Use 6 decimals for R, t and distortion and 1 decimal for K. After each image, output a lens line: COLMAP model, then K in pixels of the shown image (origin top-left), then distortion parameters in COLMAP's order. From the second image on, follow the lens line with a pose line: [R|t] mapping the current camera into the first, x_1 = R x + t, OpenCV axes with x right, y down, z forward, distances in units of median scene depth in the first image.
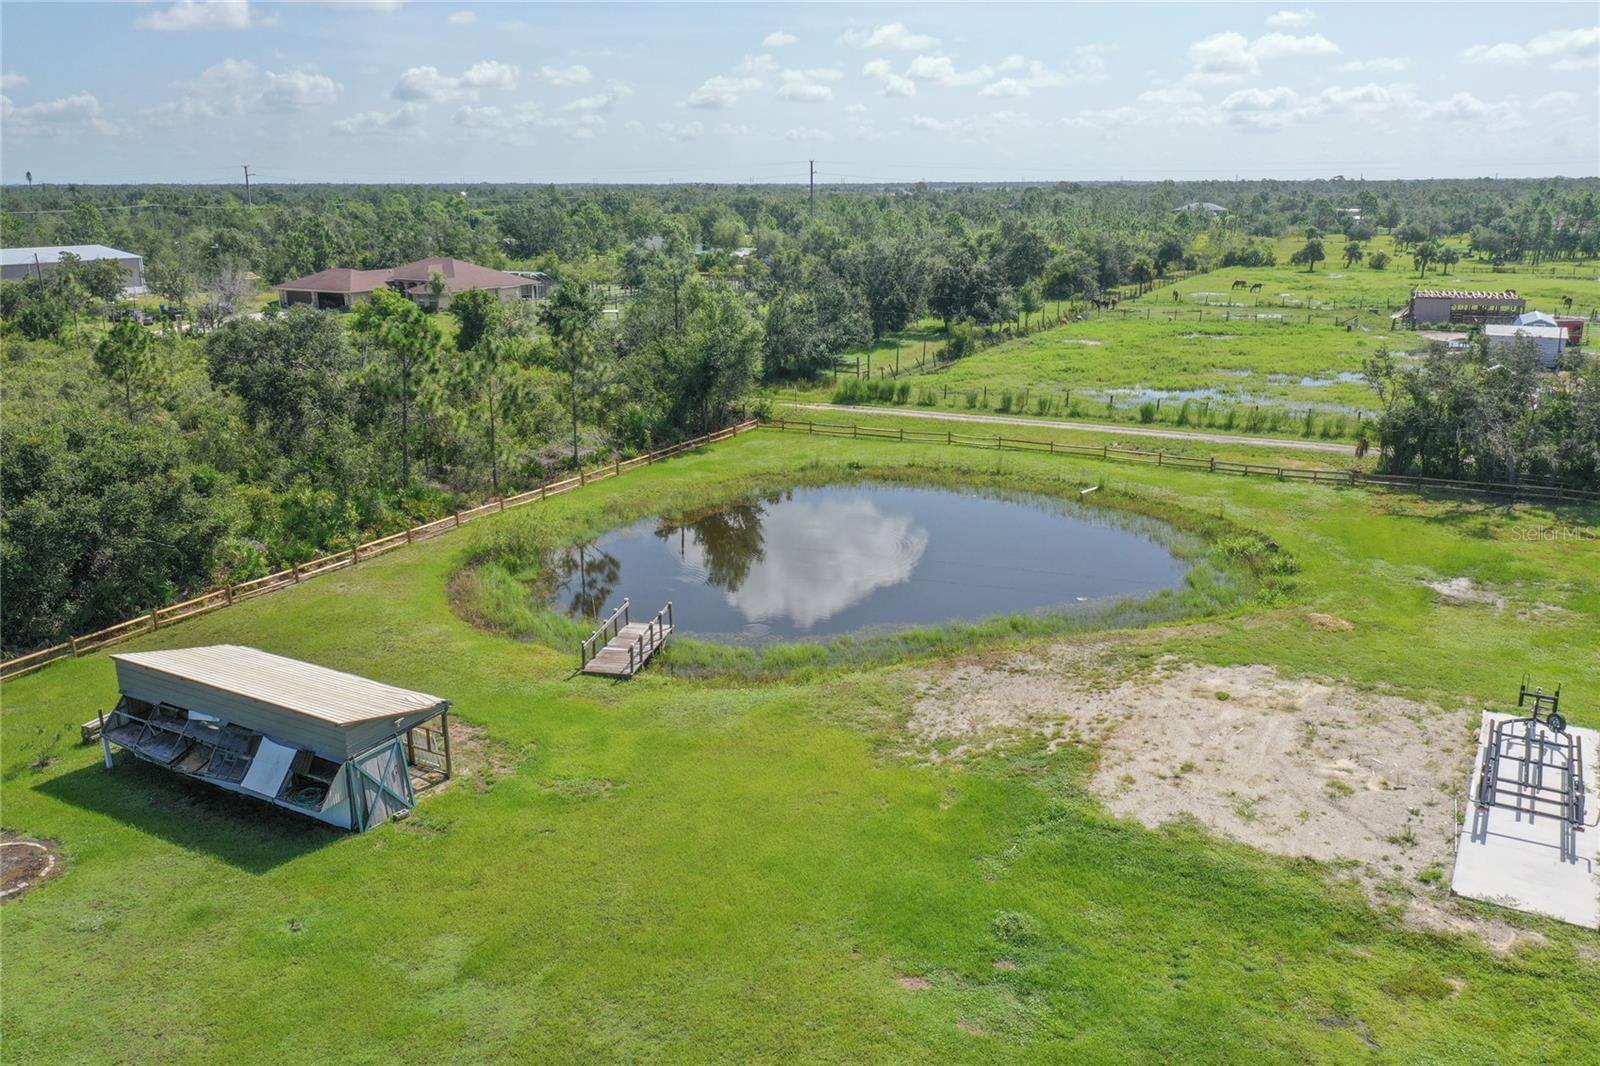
lens RADIAL K [[1254.9, 0, 800.0], [0, 1254.9, 533.0], [0, 0, 1]] dist [-0.004826, 0.004522]
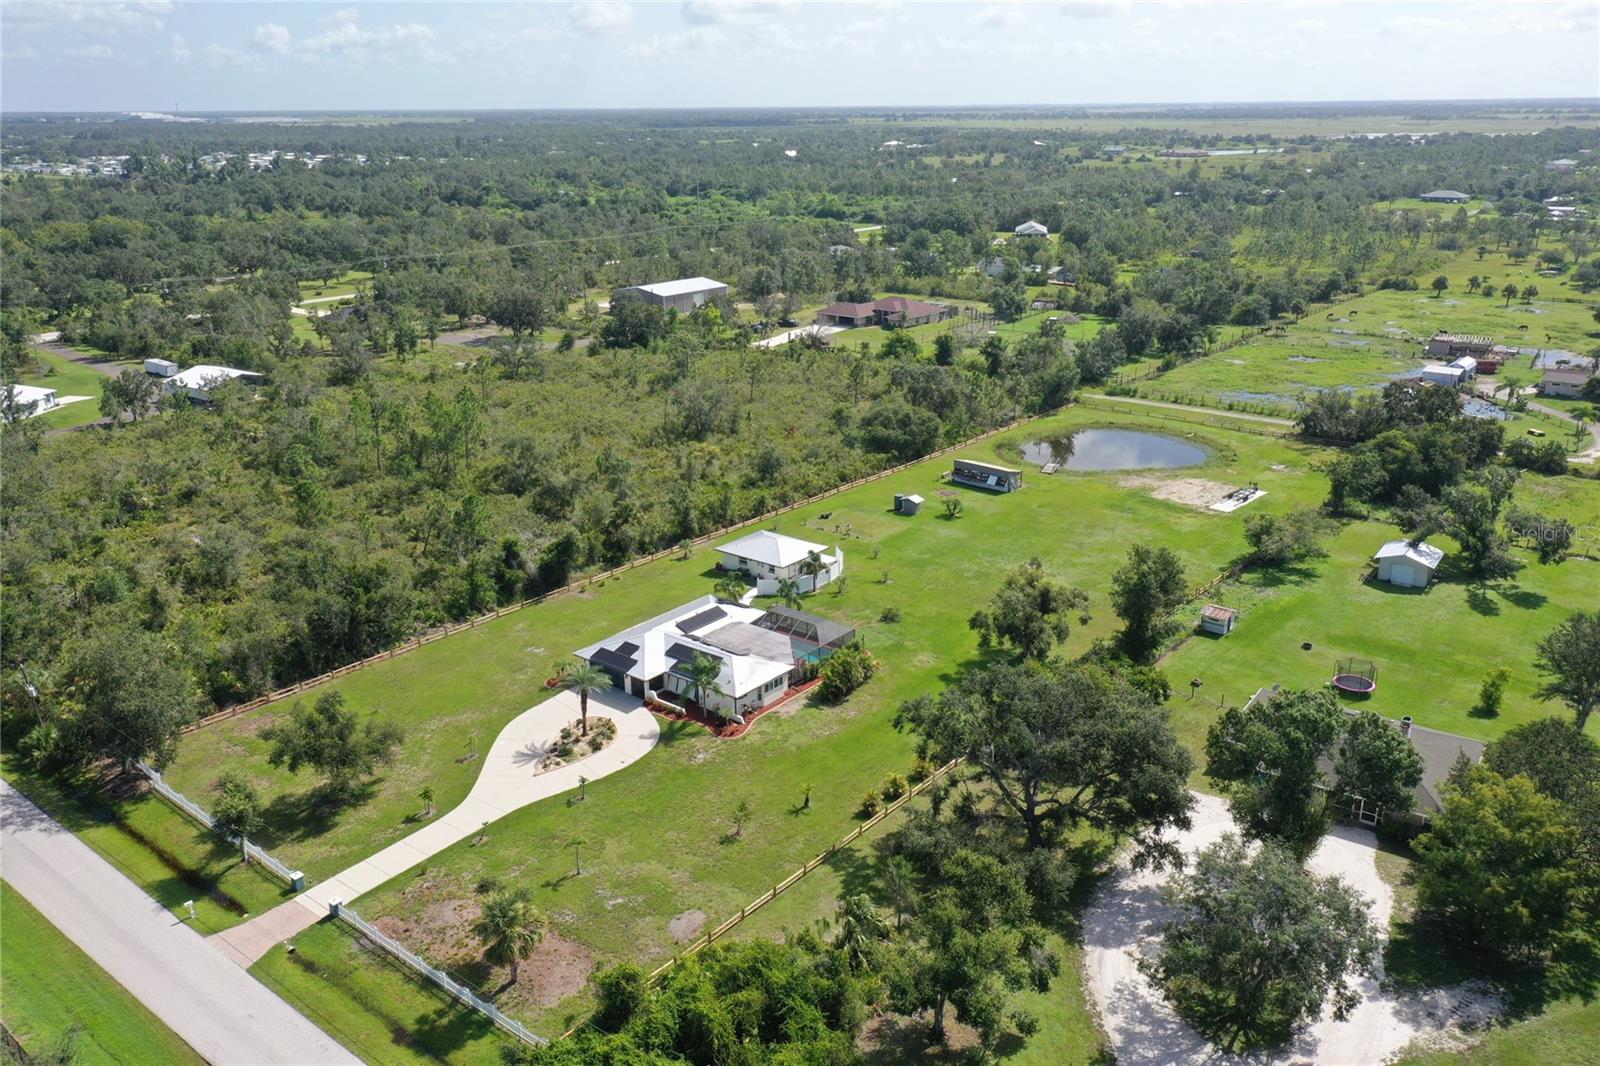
lens RADIAL K [[1254.9, 0, 800.0], [0, 1254.9, 533.0], [0, 0, 1]] dist [-0.004826, 0.004522]
pose [[0.977564, 0.062663, -0.201103, -0.051649], [-0.050709, 0.996657, 0.064057, 0.042942], [0.204444, -0.052422, 0.977473, -1.707242]]
